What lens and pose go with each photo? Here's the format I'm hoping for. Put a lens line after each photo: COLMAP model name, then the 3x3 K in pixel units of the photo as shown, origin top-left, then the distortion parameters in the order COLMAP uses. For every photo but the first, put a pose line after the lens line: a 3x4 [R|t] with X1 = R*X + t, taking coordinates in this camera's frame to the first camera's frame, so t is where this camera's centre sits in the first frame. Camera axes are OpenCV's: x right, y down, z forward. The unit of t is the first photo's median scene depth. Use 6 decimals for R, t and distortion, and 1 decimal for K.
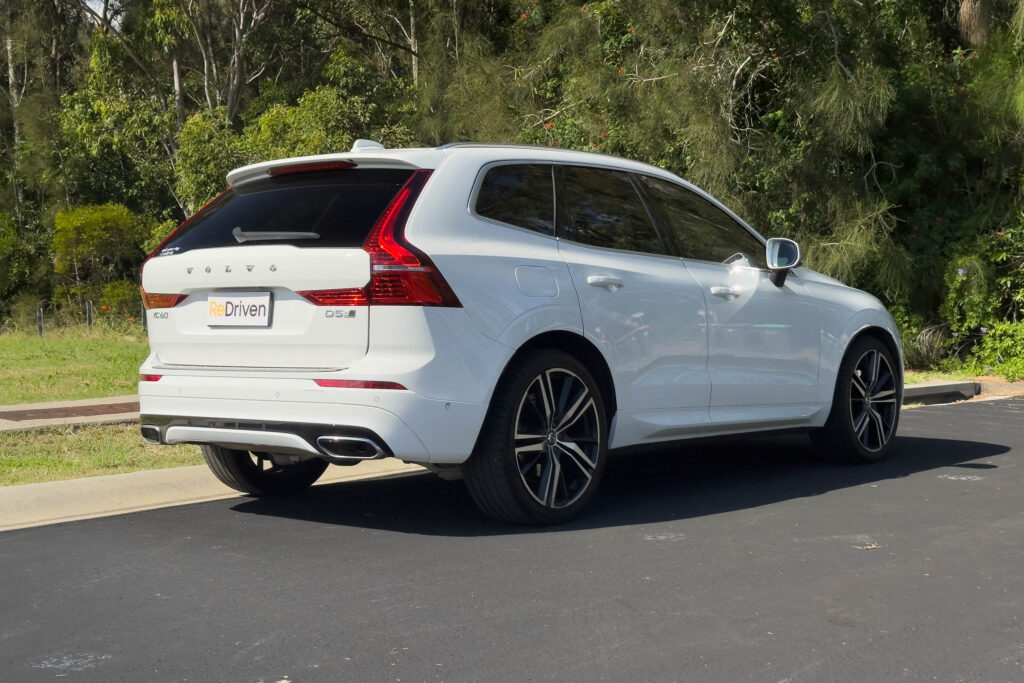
lens RADIAL K [[1413.9, 0, 510.4], [0, 1413.9, 323.5], [0, 0, 1]] dist [0.178439, -0.339196]
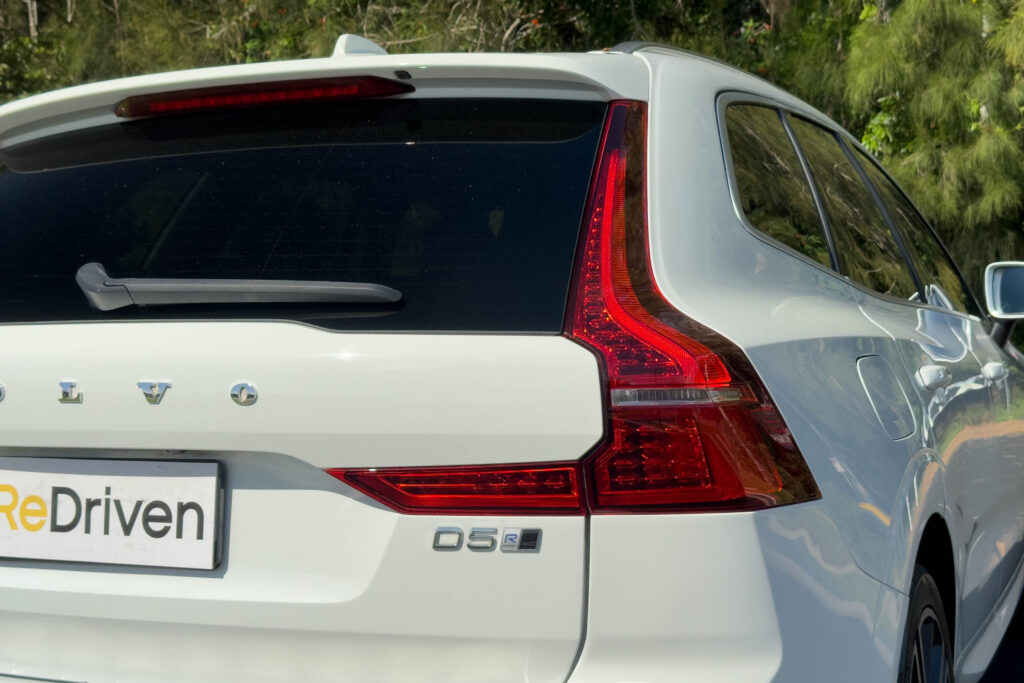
lens RADIAL K [[1413.9, 0, 510.4], [0, 1413.9, 323.5], [0, 0, 1]] dist [0.178439, -0.339196]
pose [[0.961335, -0.017373, 0.274832, -0.123124], [0.016293, 0.999848, 0.006211, -0.034999], [-0.274898, -0.001494, 0.961472, 0.424243]]
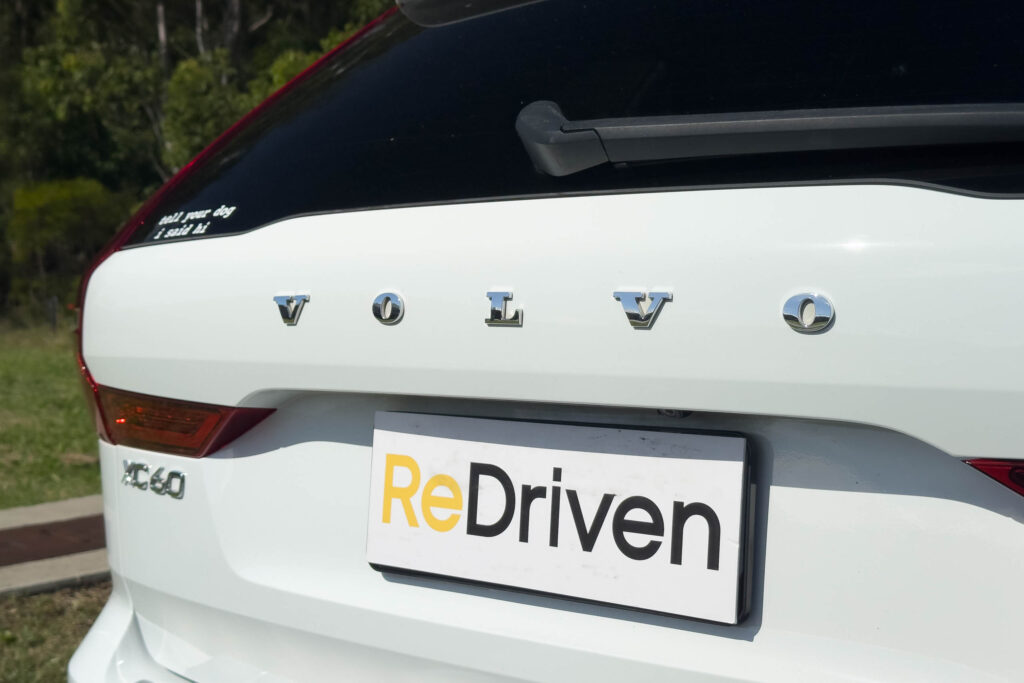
lens RADIAL K [[1413.9, 0, 510.4], [0, 1413.9, 323.5], [0, 0, 1]] dist [0.178439, -0.339196]
pose [[0.999878, 0.008439, 0.013144, -0.128577], [-0.008523, 0.999943, 0.006415, -0.024208], [-0.013089, -0.006527, 0.999893, 0.517593]]
